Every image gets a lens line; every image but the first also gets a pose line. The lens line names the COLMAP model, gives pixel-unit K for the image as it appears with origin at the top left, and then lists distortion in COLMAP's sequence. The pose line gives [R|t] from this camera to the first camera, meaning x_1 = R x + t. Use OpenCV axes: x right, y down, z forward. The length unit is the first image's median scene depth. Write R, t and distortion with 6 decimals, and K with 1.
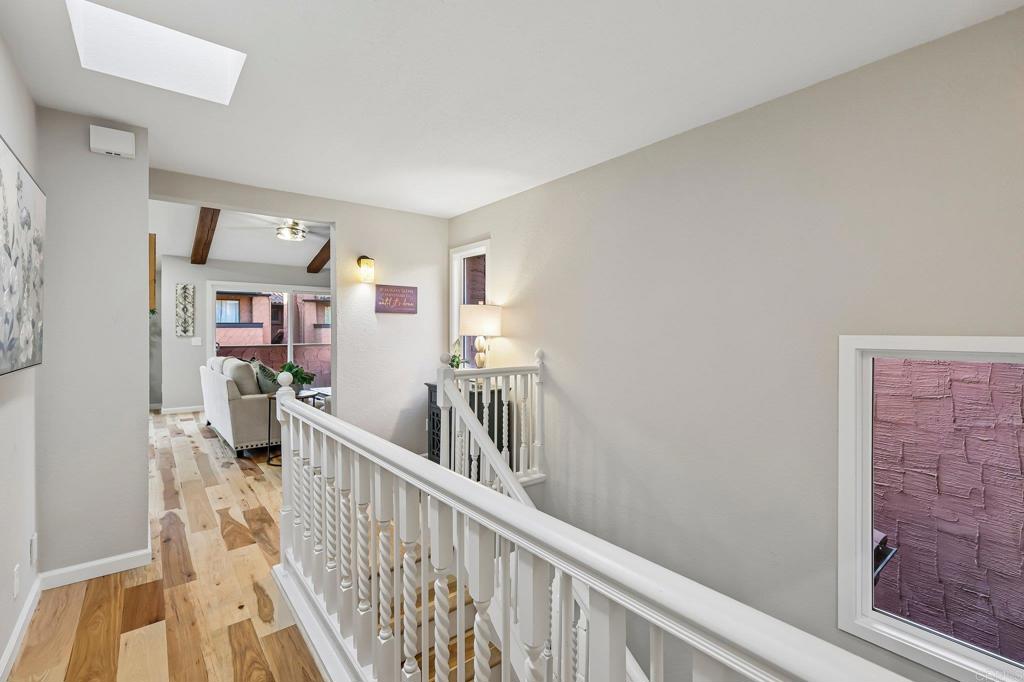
lens RADIAL K [[450.2, 0, 509.4], [0, 450.2, 338.5], [0, 0, 1]] dist [0.010250, -0.000099]
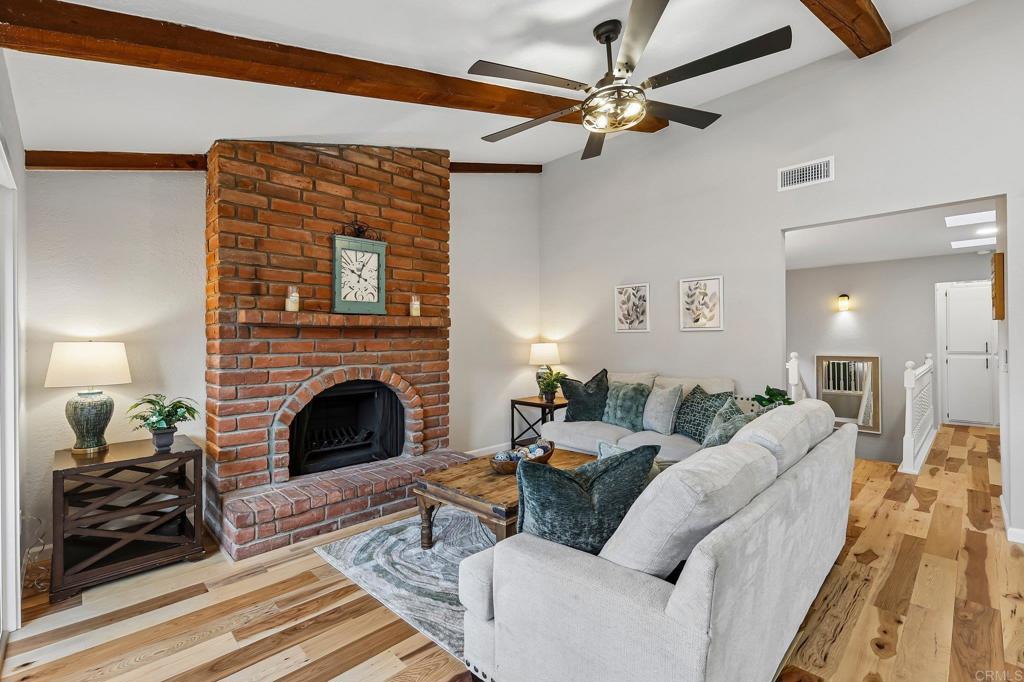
lens RADIAL K [[450.2, 0, 509.4], [0, 450.2, 338.5], [0, 0, 1]] dist [0.010250, -0.000099]
pose [[-0.096642, 0.004025, 0.995311, -1.601196], [0.018641, 0.999824, -0.002233, -0.036104], [-0.995145, 0.018338, -0.096700, 2.060795]]
